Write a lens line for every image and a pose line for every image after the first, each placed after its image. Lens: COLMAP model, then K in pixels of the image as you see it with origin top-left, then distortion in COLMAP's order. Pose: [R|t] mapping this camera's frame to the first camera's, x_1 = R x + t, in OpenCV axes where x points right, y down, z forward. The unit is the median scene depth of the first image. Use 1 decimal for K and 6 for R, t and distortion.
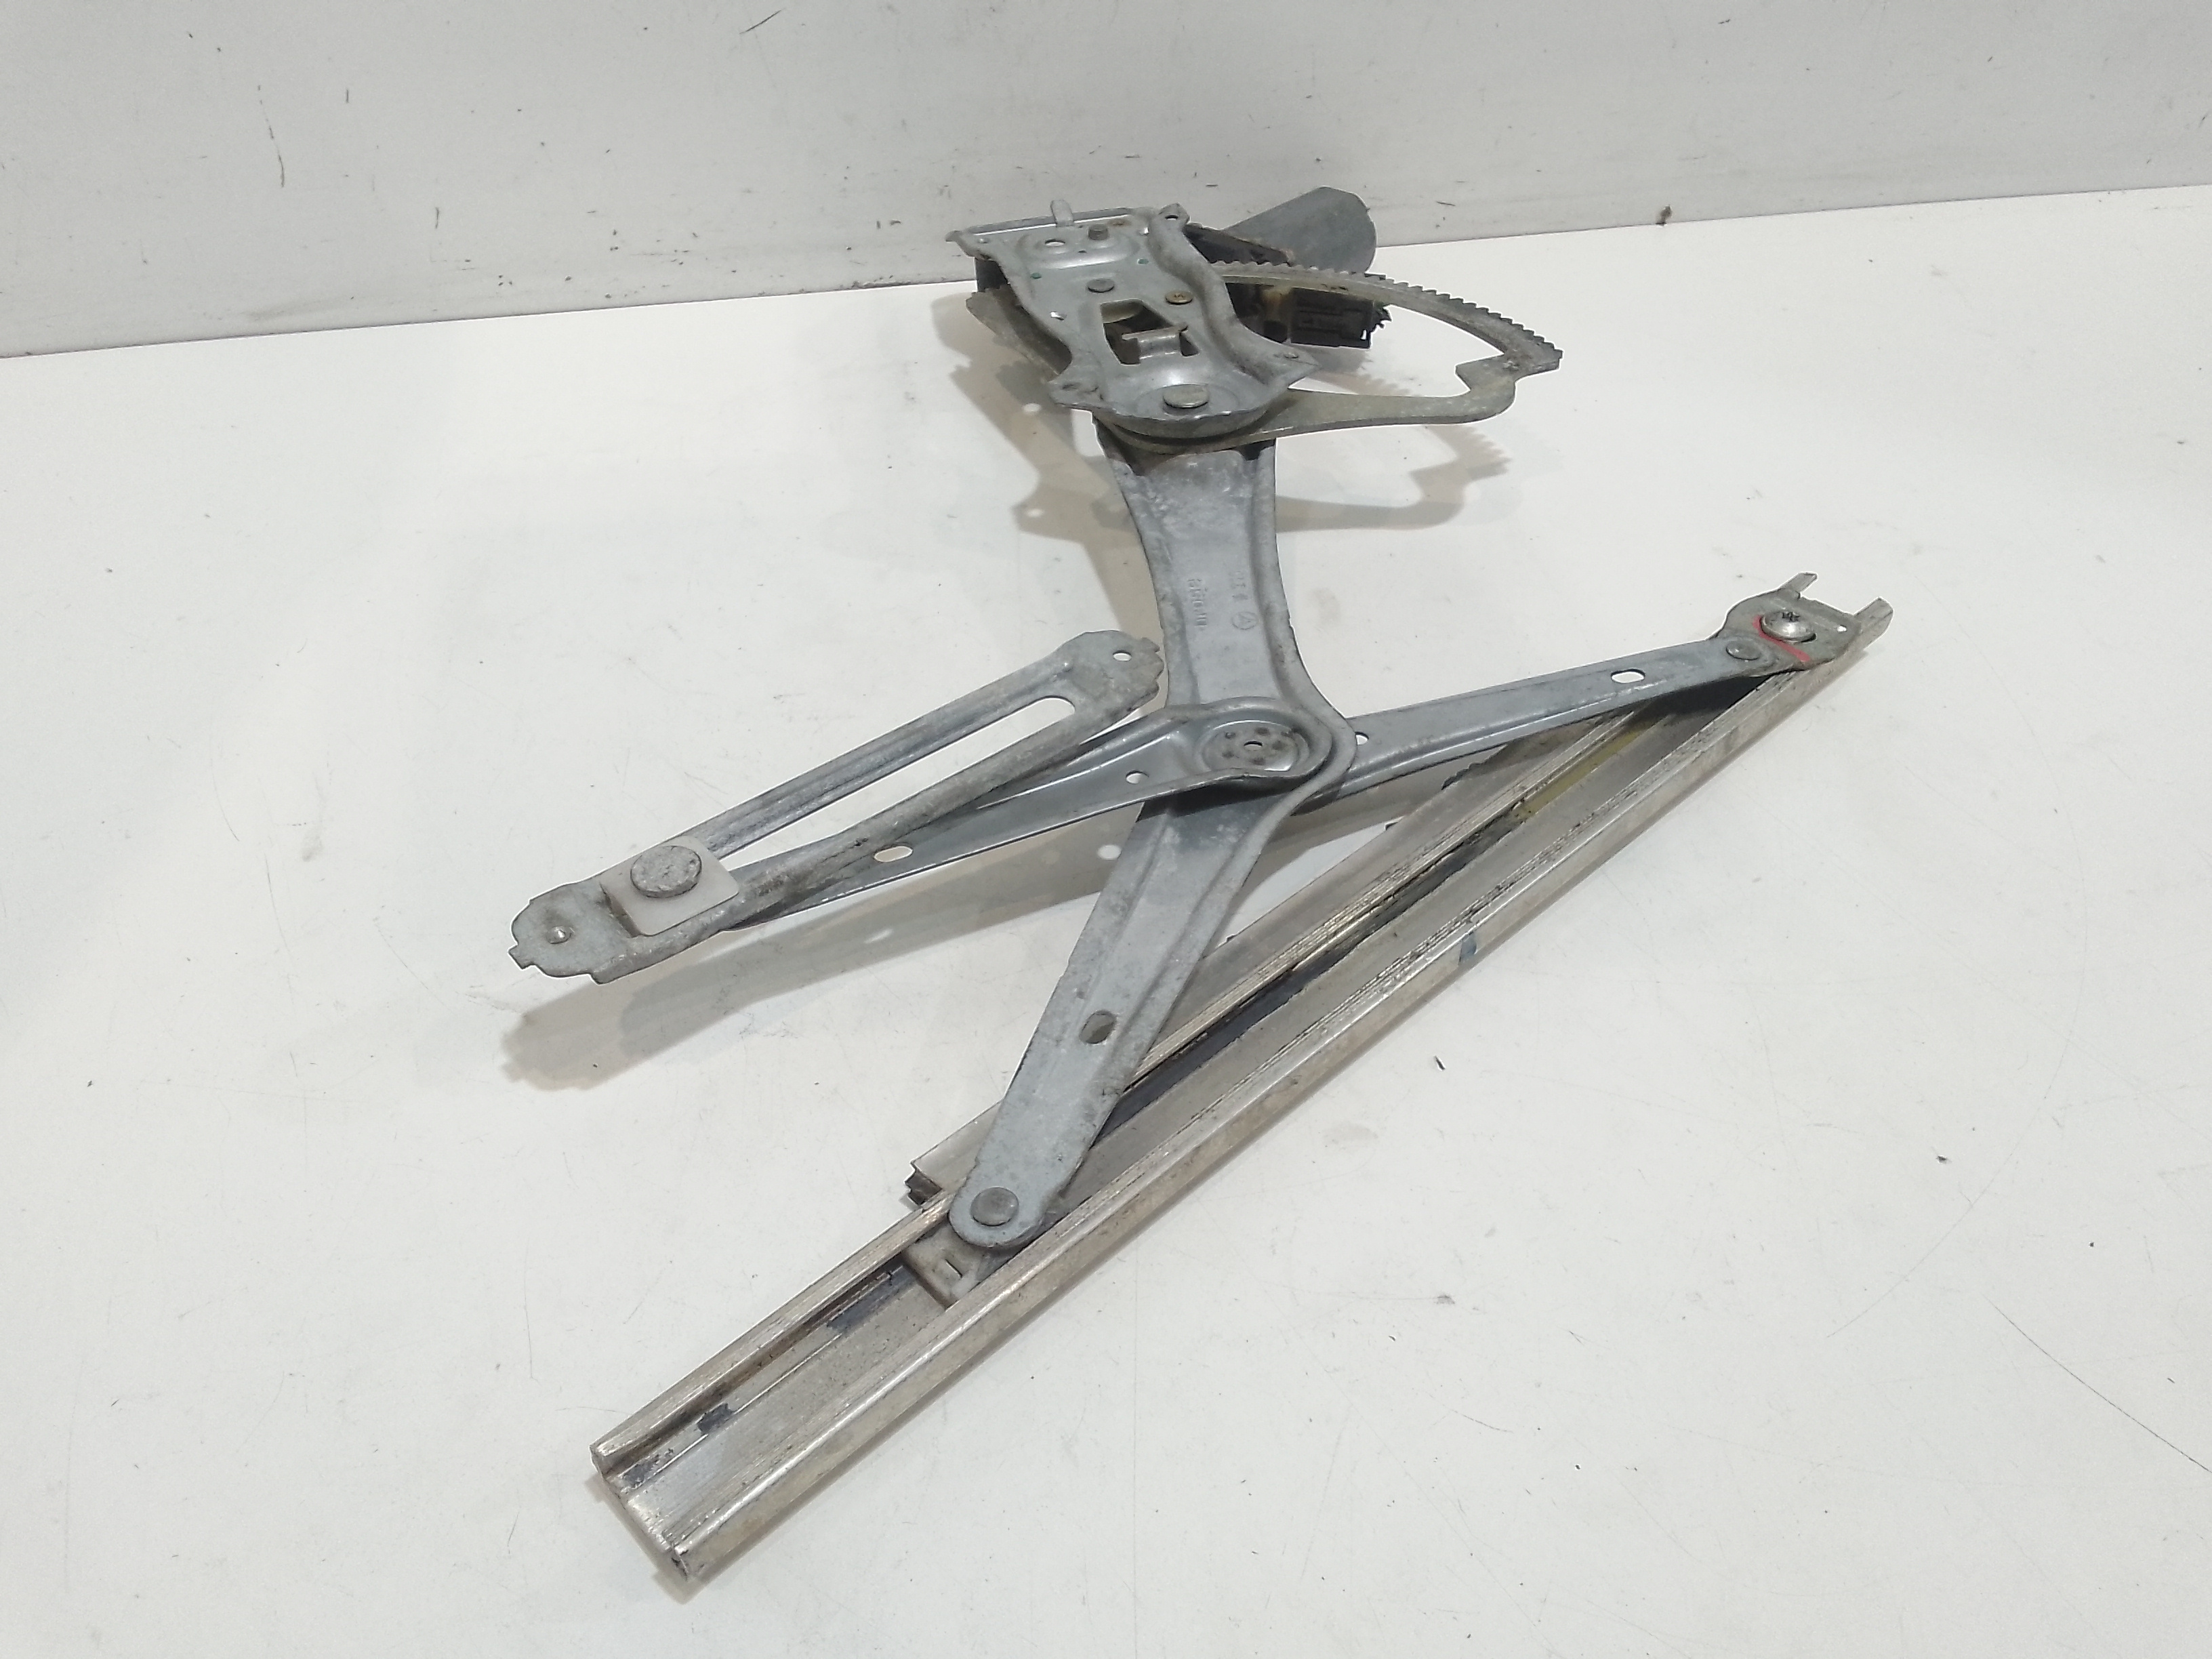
lens RADIAL K [[1734.7, 0, 1108.7], [0, 1734.7, 841.5], [0, 0, 1]] dist [0.071563, -0.115306]
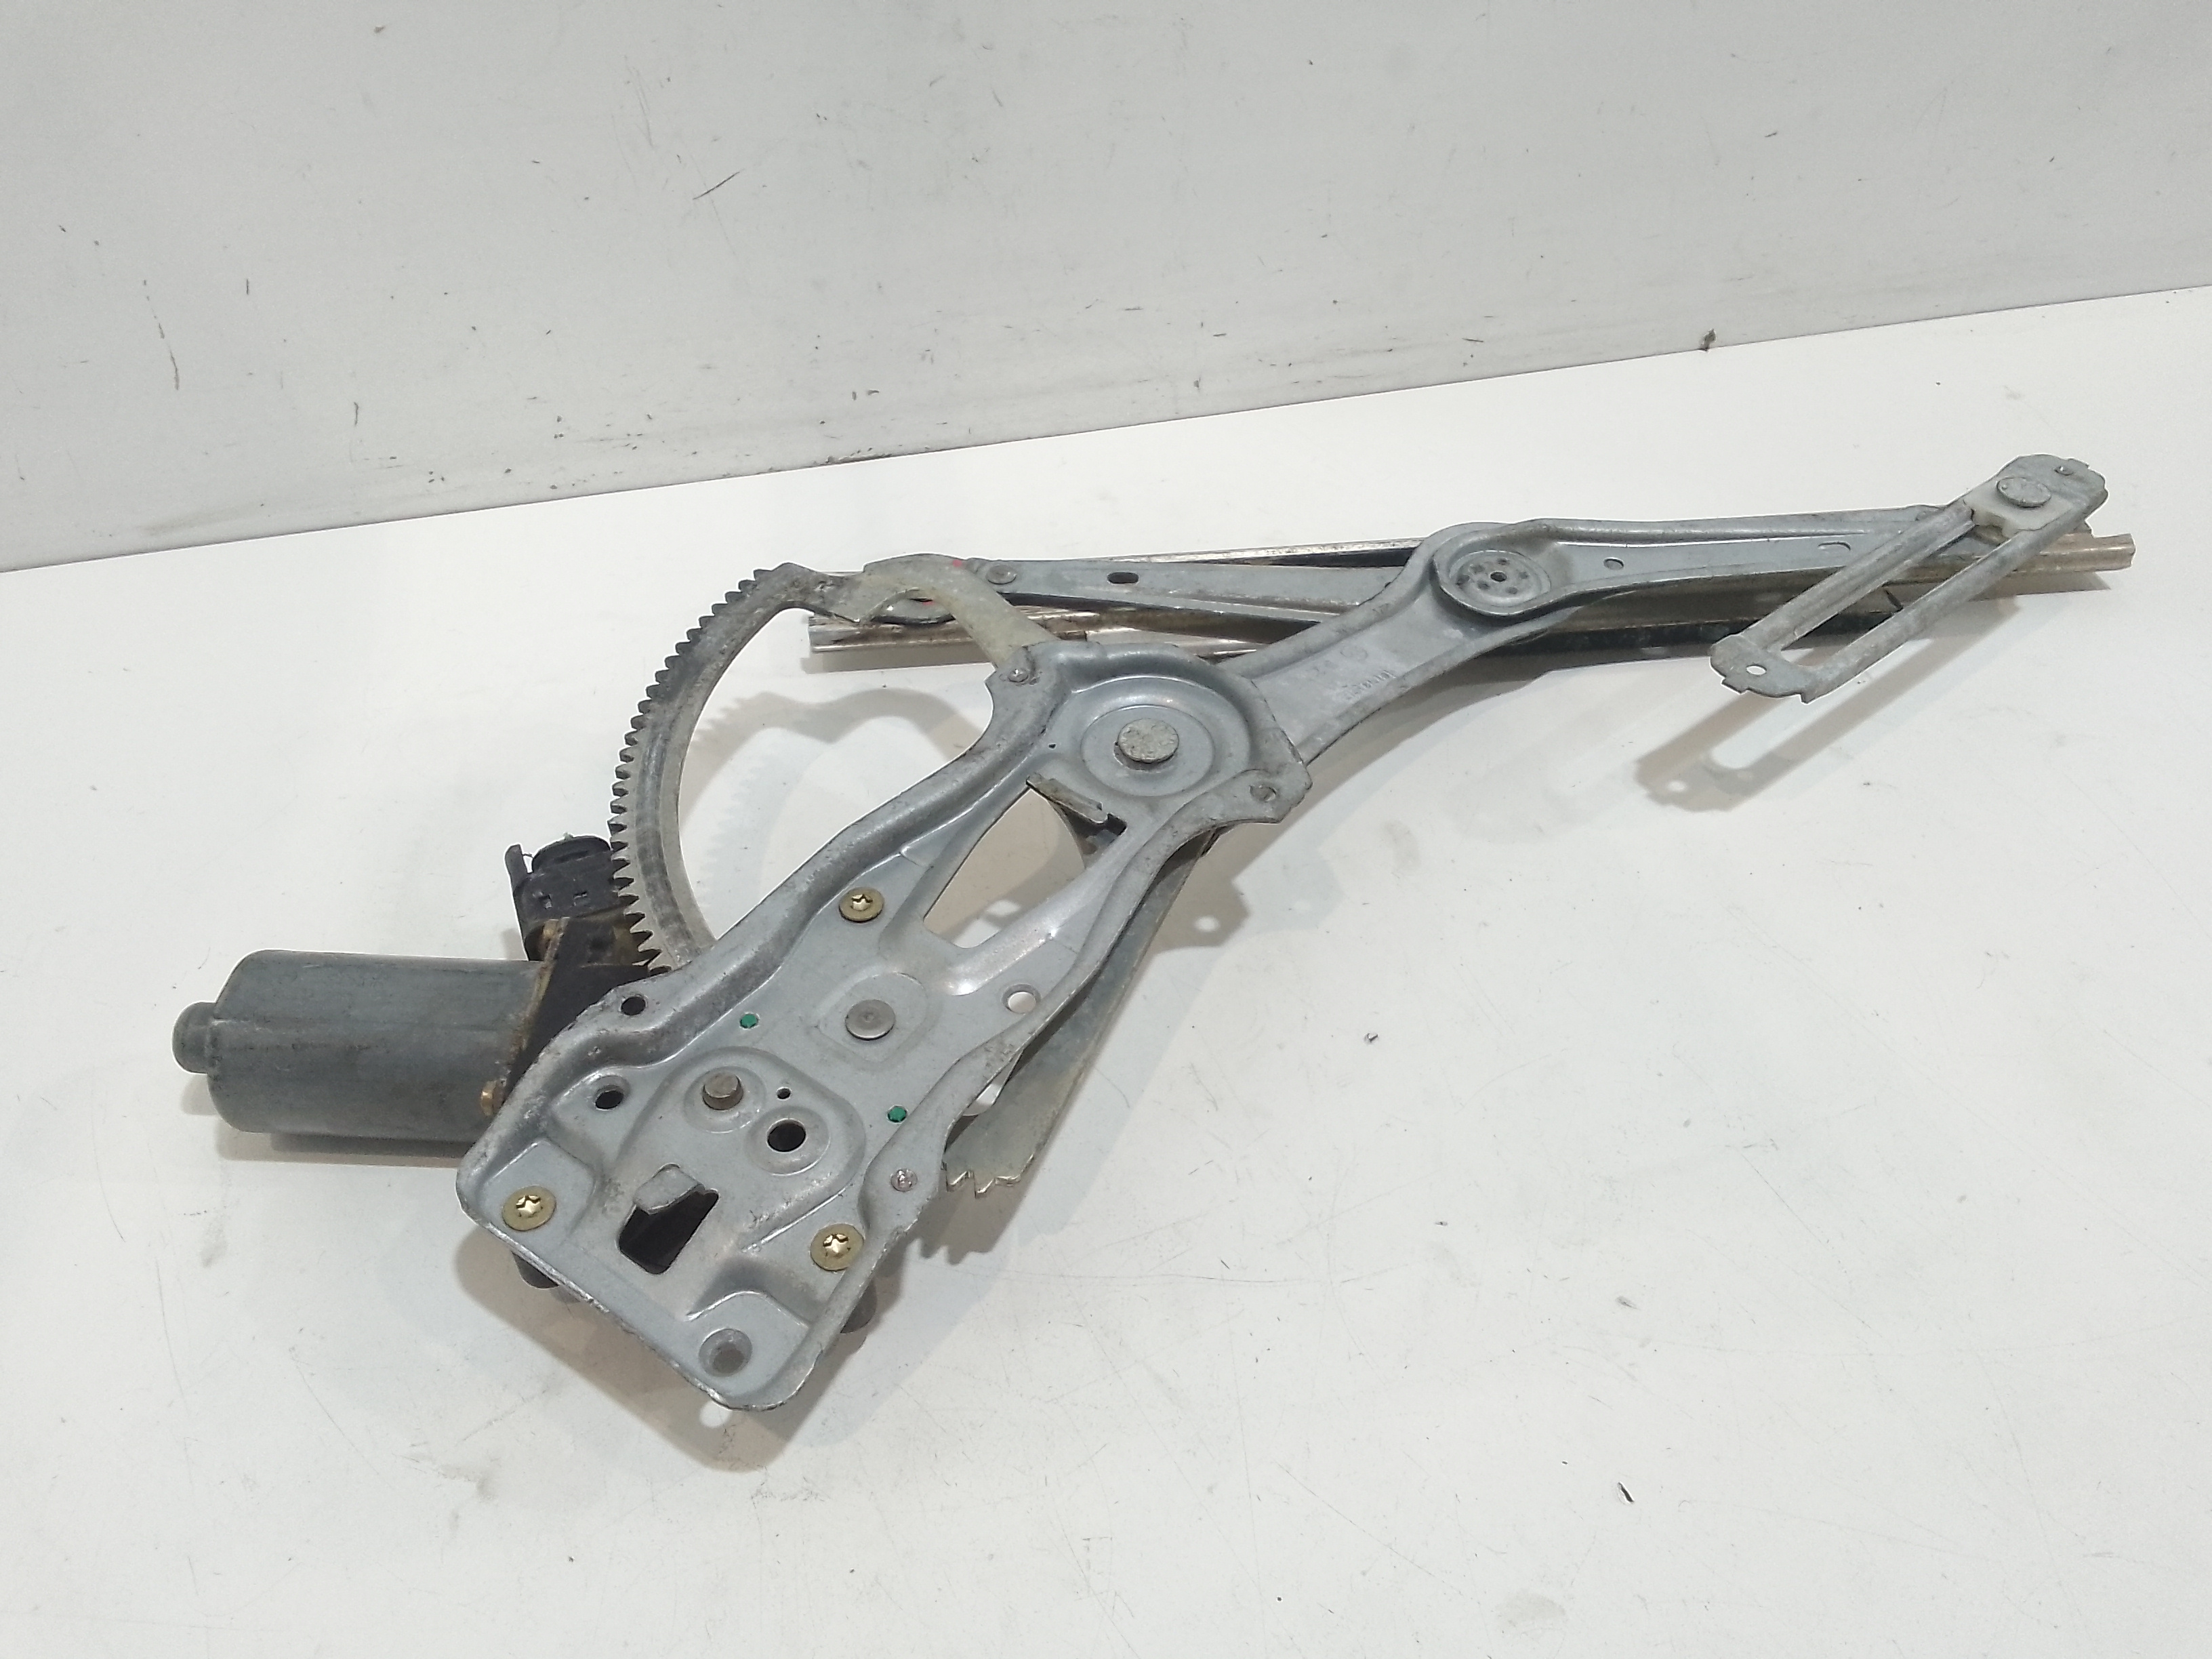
lens RADIAL K [[1735.8, 0, 1114.1], [0, 1735.8, 830.2], [0, 0, 1]] dist [0.071934, -0.119536]
pose [[0.998676, -0.045605, 0.023809, -0.045911], [0.046345, 0.998427, -0.031544, -0.146258], [-0.022333, 0.032605, 0.999219, 0.166353]]
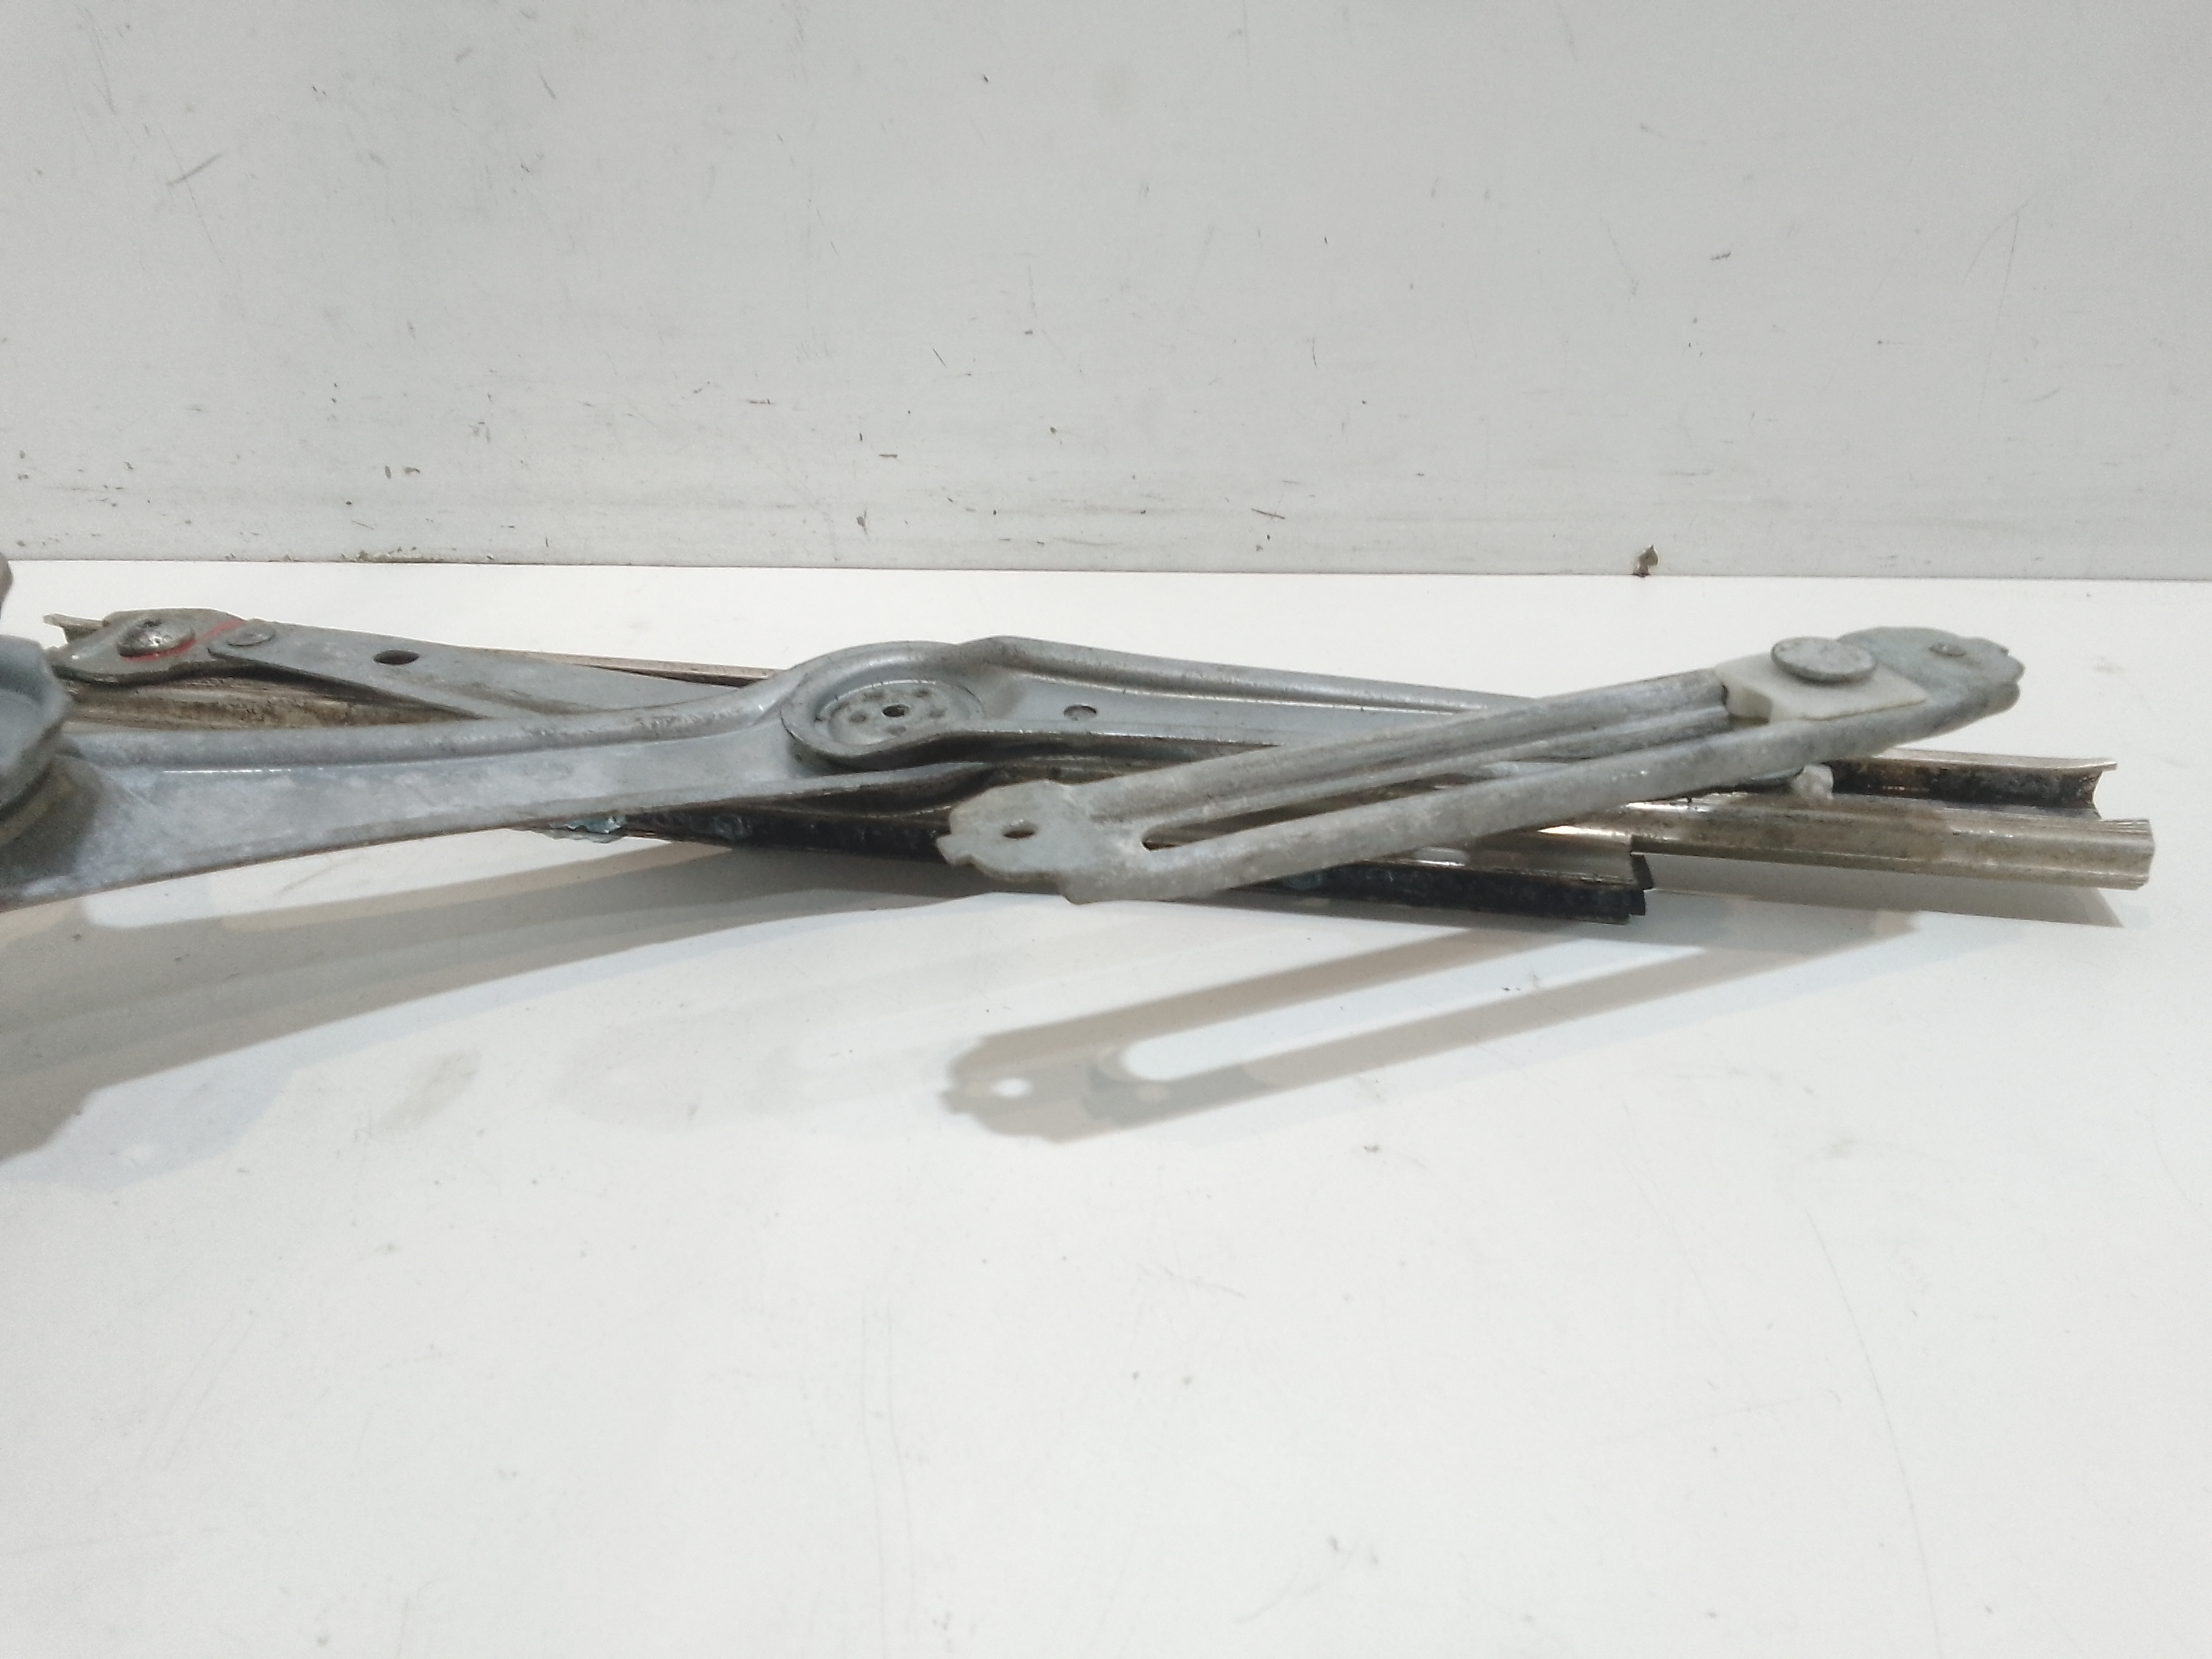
lens RADIAL K [[1735.8, 0, 1114.1], [0, 1735.8, 830.2], [0, 0, 1]] dist [0.071934, -0.119536]
pose [[0.968756, 0.094538, -0.229292, 0.482971], [-0.154744, 0.952879, -0.260915, -0.129280], [0.193821, 0.288245, 0.937736, 0.695532]]
